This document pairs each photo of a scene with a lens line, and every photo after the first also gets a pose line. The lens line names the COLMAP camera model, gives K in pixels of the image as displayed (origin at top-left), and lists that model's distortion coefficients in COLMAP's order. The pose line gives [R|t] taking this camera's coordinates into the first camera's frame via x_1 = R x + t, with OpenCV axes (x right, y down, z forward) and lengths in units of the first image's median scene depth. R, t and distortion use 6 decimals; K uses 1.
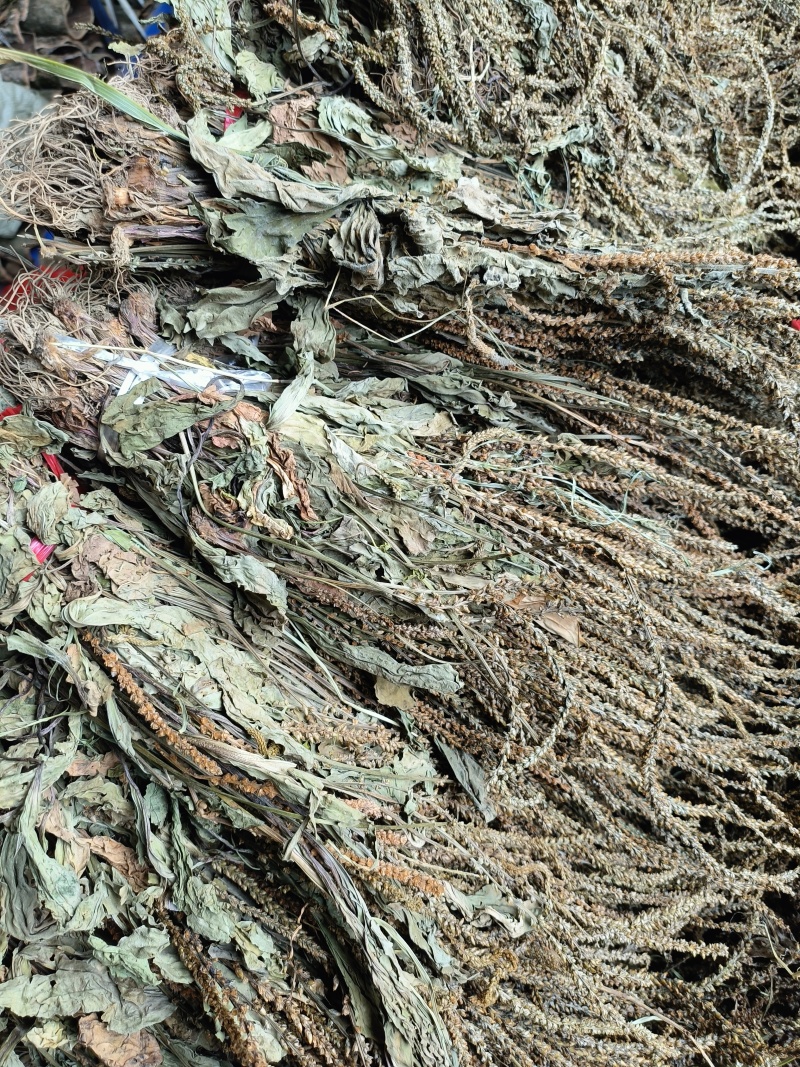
lens RADIAL K [[749.3, 0, 401.4], [0, 749.3, 496.9], [0, 0, 1]] dist [0.059053, -0.050028]
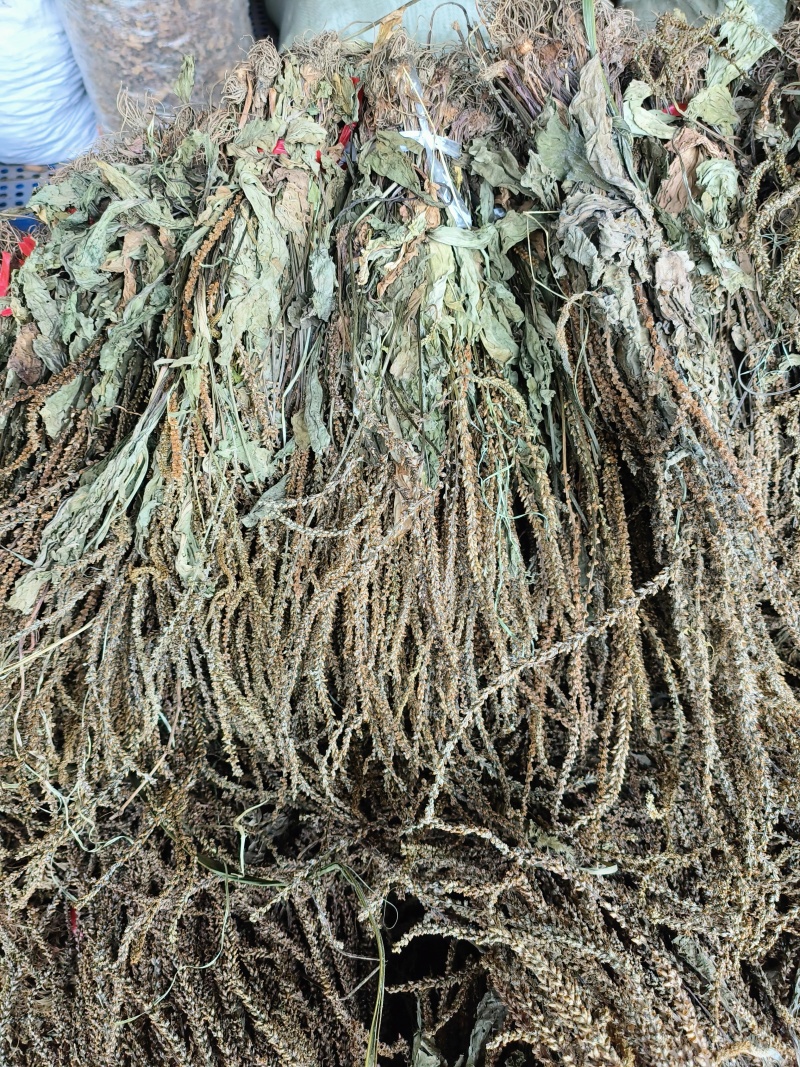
lens RADIAL K [[749.3, 0, 401.4], [0, 749.3, 496.9], [0, 0, 1]] dist [0.059053, -0.050028]
pose [[0.416692, 0.865933, -0.276636, 0.555609], [-0.867234, 0.469904, 0.164606, -0.050616], [0.272531, 0.171318, 0.946772, -0.183289]]
